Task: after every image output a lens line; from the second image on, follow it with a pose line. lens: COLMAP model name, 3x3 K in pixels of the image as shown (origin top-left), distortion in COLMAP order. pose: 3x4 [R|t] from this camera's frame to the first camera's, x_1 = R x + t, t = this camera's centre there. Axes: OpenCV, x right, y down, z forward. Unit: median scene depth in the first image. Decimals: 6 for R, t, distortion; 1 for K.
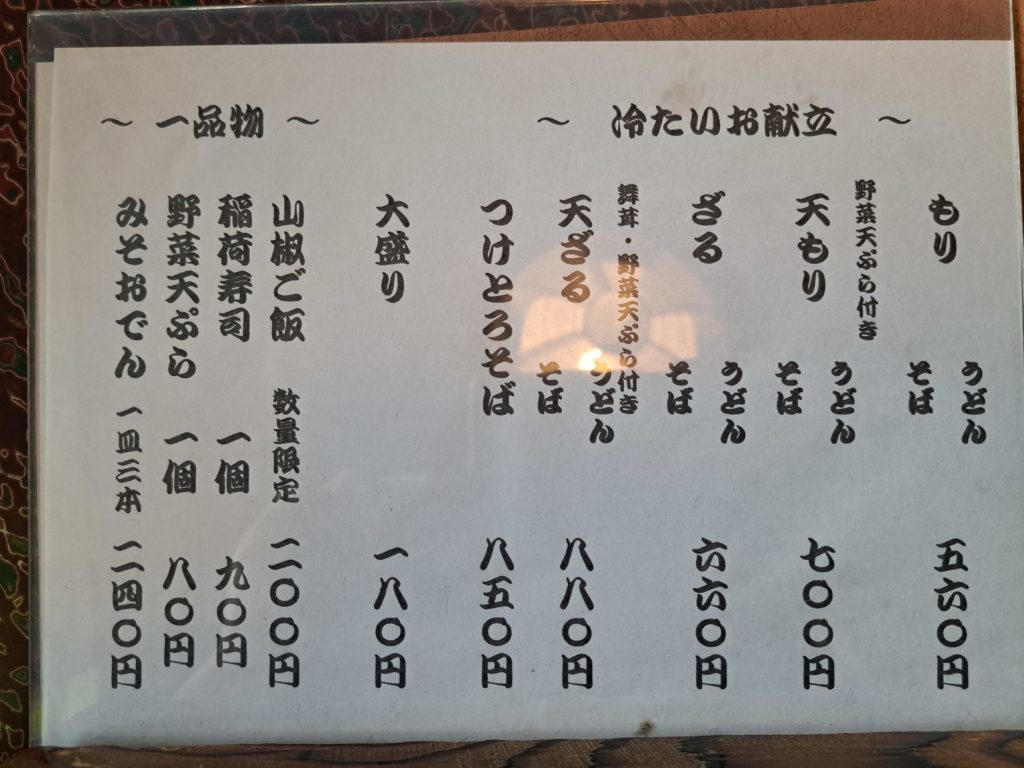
lens RADIAL K [[722.4, 0, 475.5], [0, 722.4, 588.8], [0, 0, 1]] dist [0.036986, -0.020492]
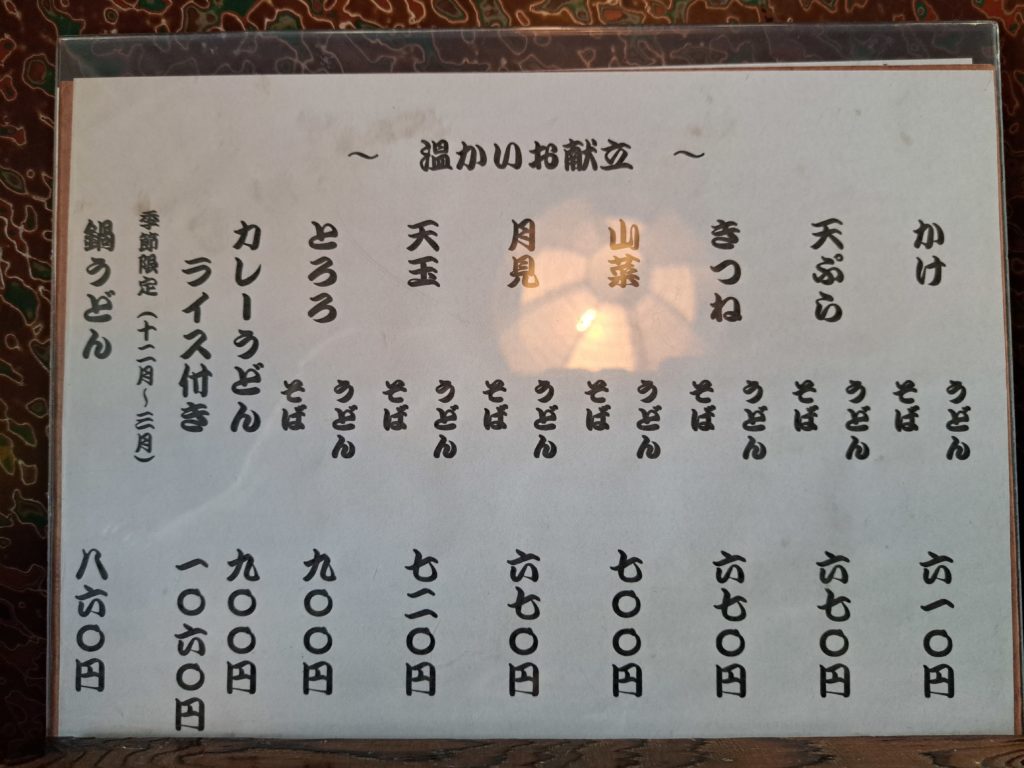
lens RADIAL K [[703.2, 0, 511.9], [0, 703.2, 584.4], [0, 0, 1]] dist [-0.010631, 0.003199]
pose [[0.999744, 0.000954, -0.022596, 0.182865], [-0.001443, 0.999764, -0.021657, 0.000683], [0.022570, 0.021684, 0.999510, 0.001369]]
